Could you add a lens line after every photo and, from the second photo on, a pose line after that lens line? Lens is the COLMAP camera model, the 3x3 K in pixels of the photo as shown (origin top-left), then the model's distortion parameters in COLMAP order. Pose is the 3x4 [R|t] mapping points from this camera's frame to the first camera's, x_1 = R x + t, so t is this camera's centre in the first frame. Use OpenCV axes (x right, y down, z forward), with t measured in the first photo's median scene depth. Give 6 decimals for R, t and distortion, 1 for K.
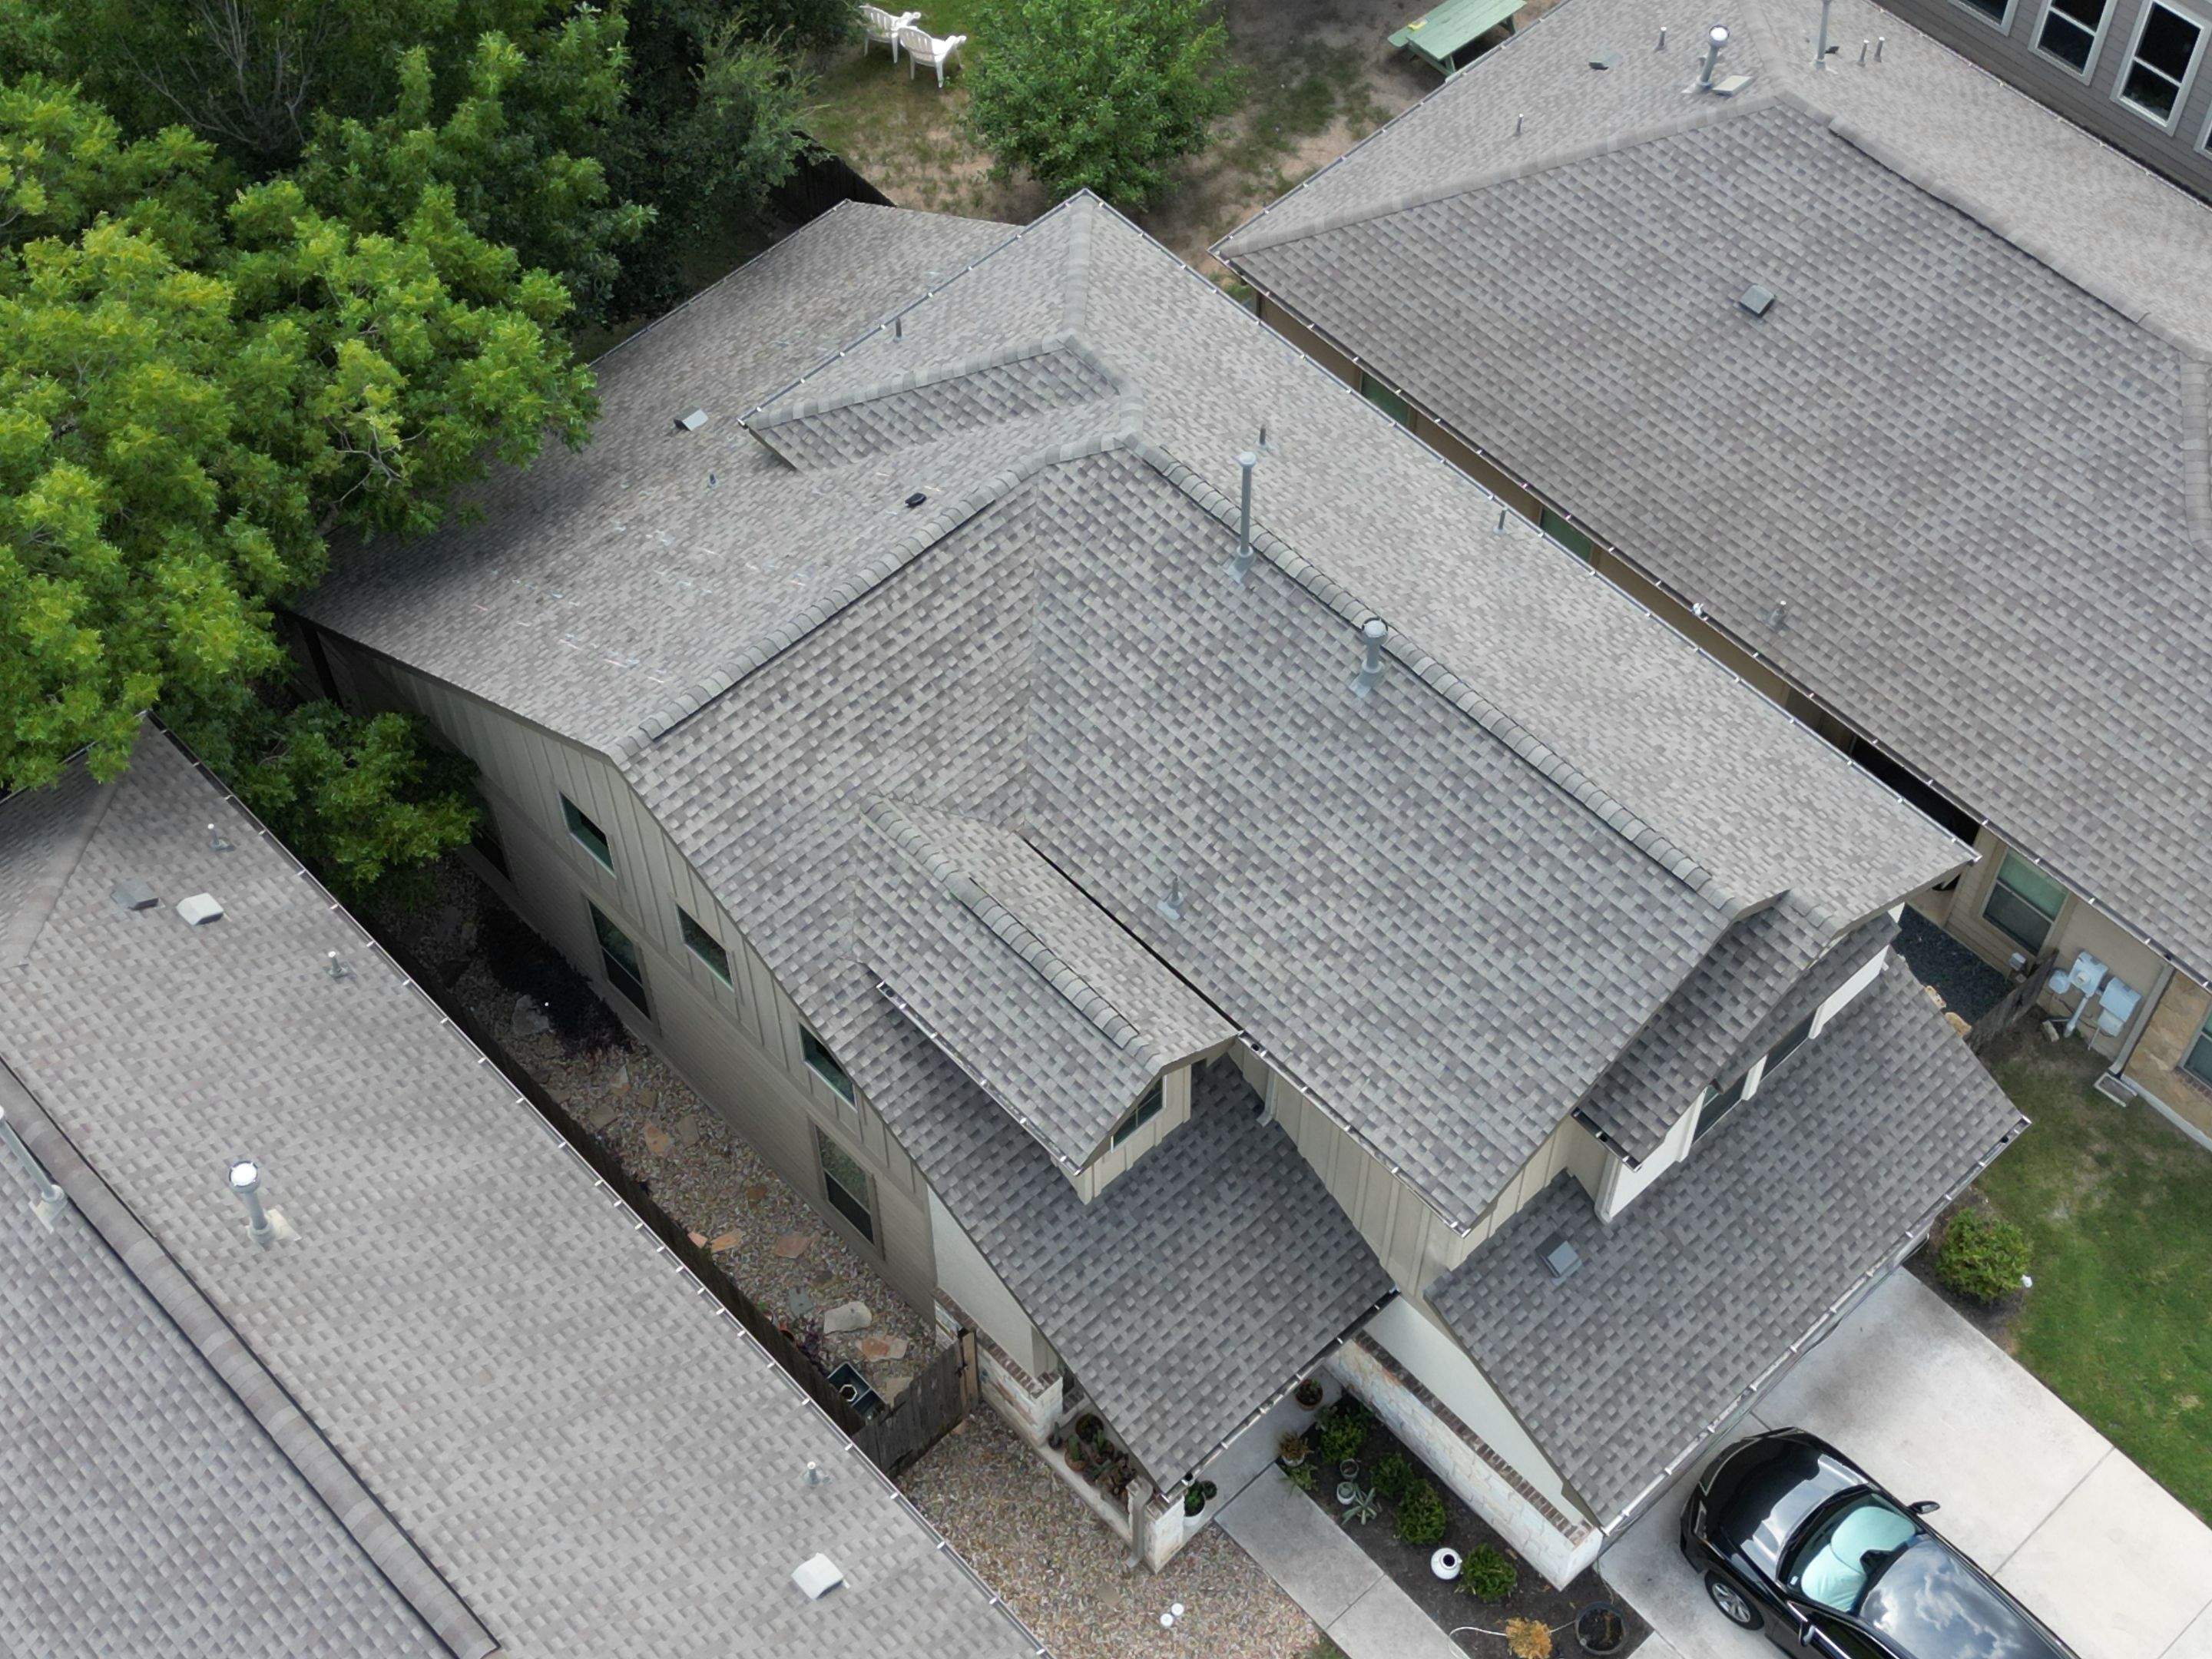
lens RADIAL K [[3081.3, 0, 1087.4], [0, 3081.3, 843.6], [0, 0, 1]] dist [0.095846, 0.000000]
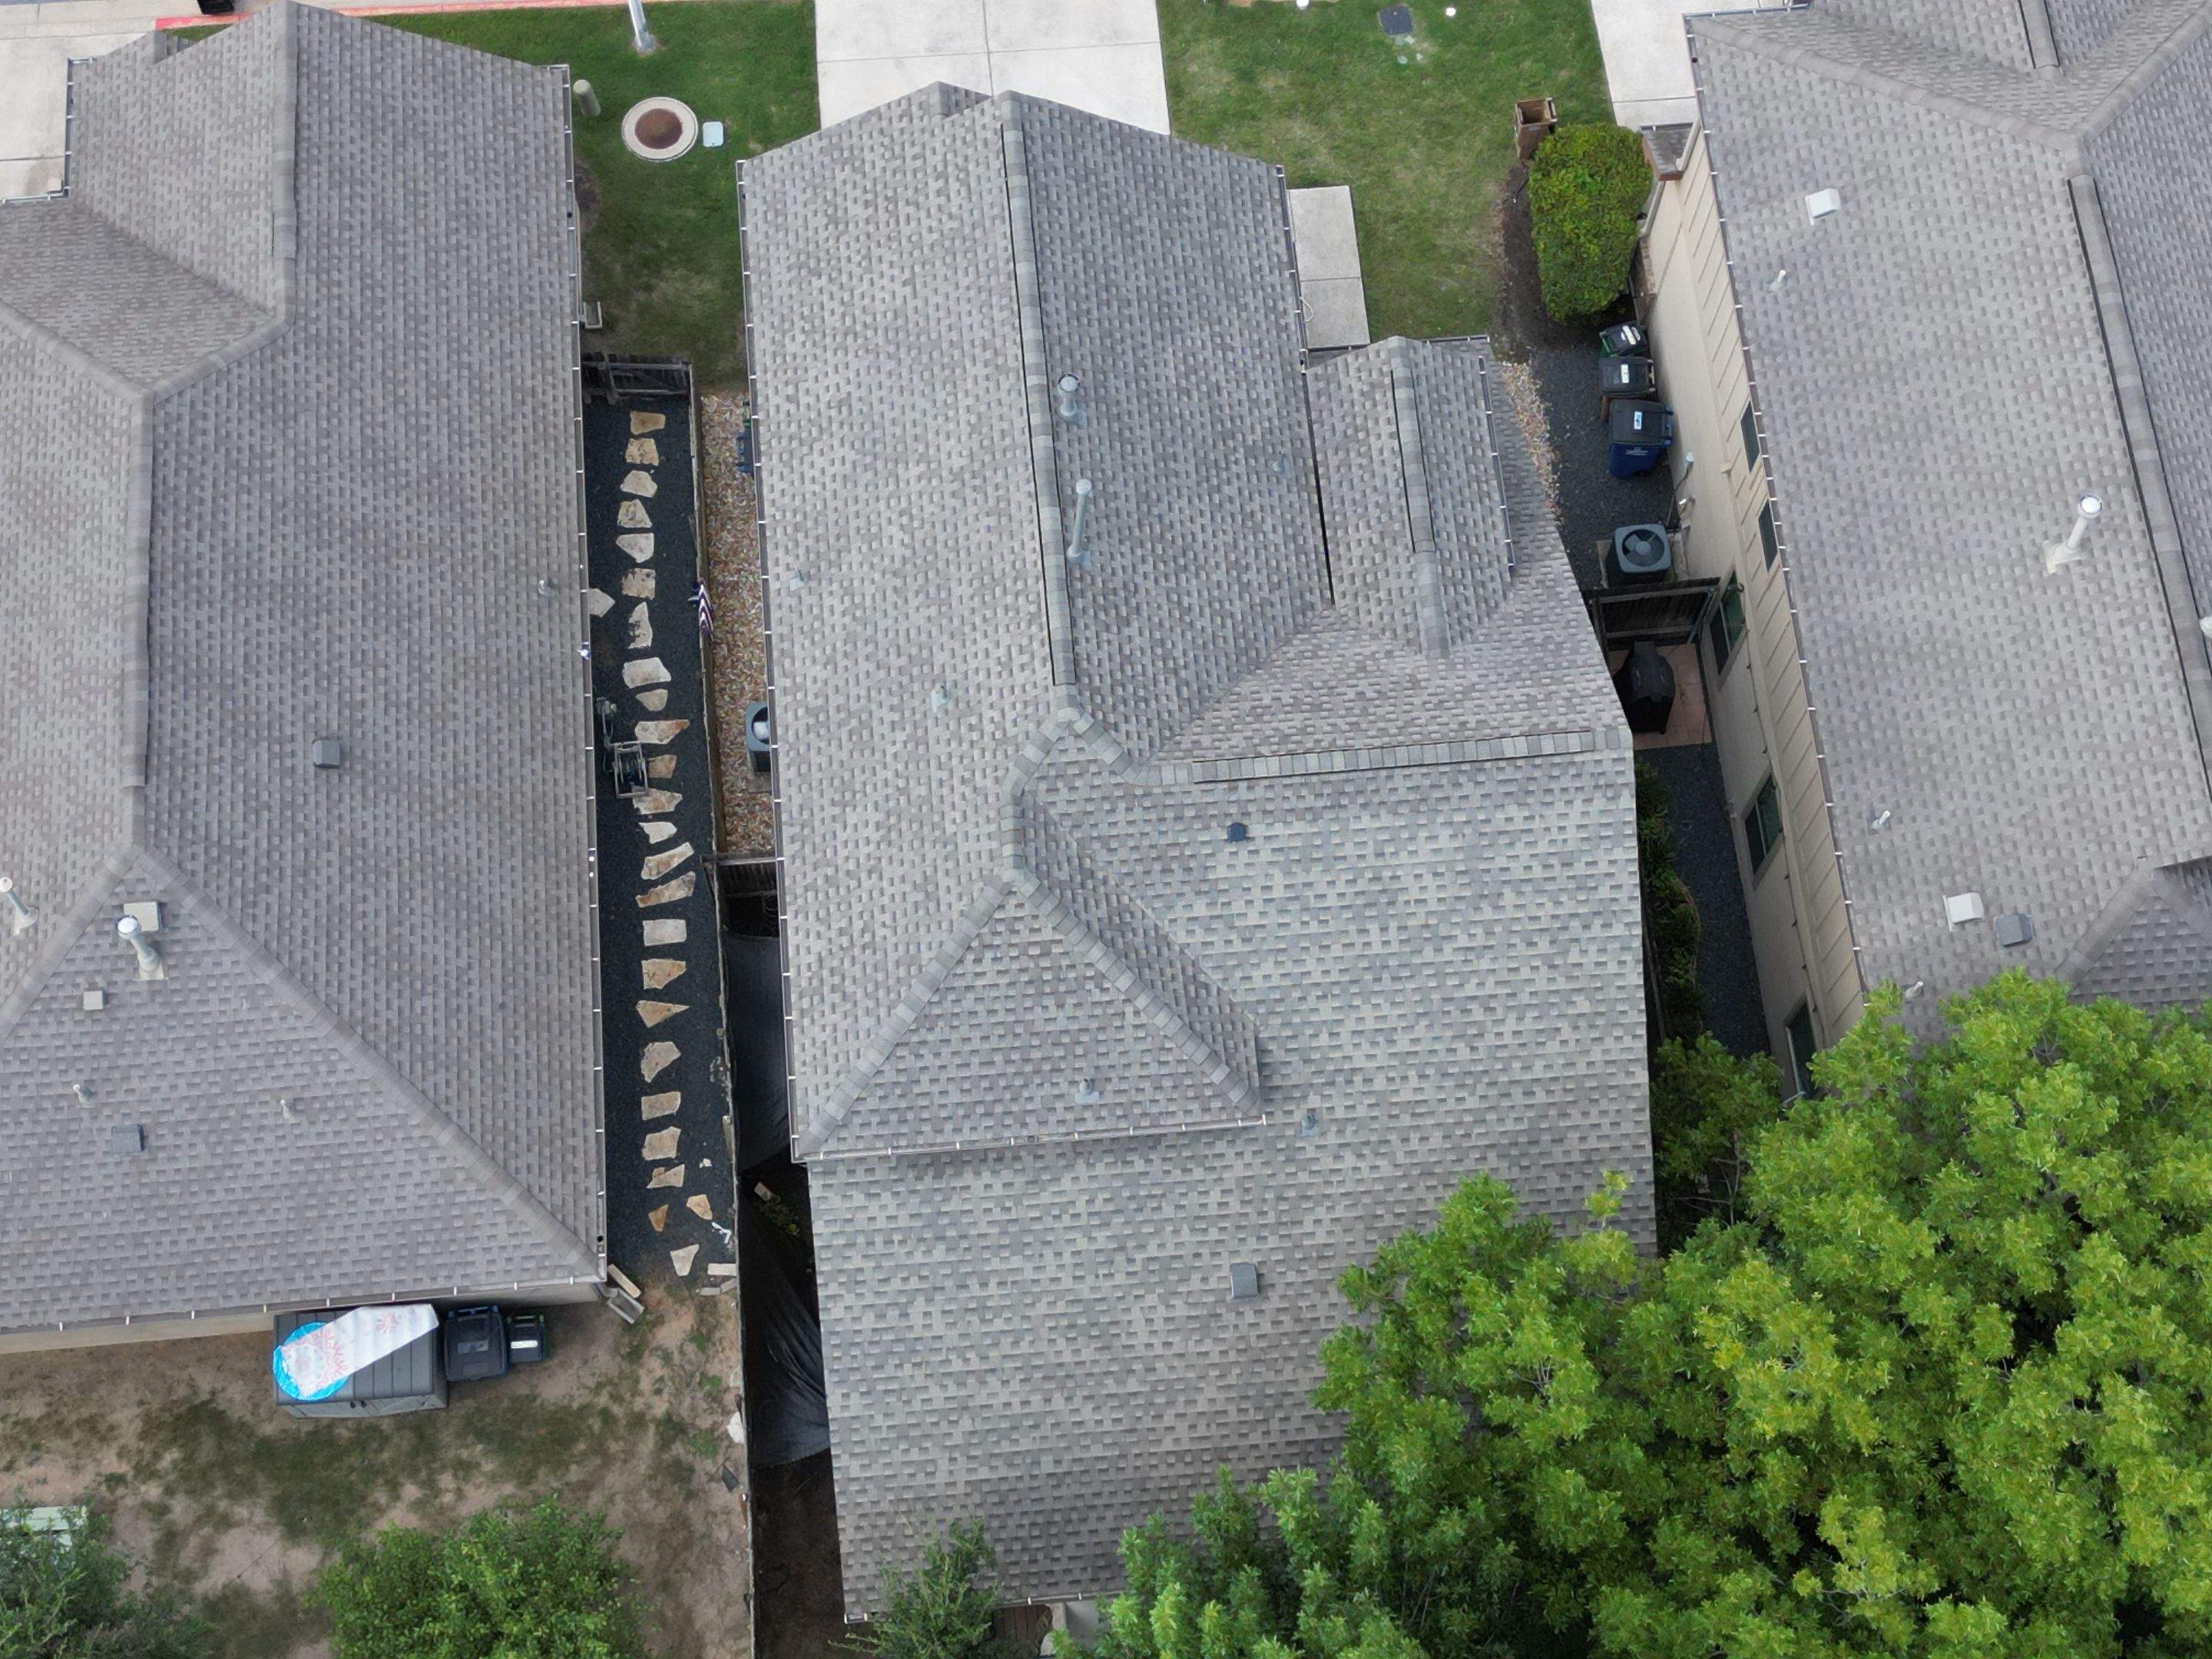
lens RADIAL K [[3081.3, 0, 1115.8], [0, 3081.3, 833.6], [0, 0, 1]] dist [0.095846, 0.000000]
pose [[-0.789374, -0.570259, 0.227361, -0.277534], [0.505059, -0.392692, 0.768576, -0.998268], [-0.349004, 0.721525, 0.597995, 0.390999]]
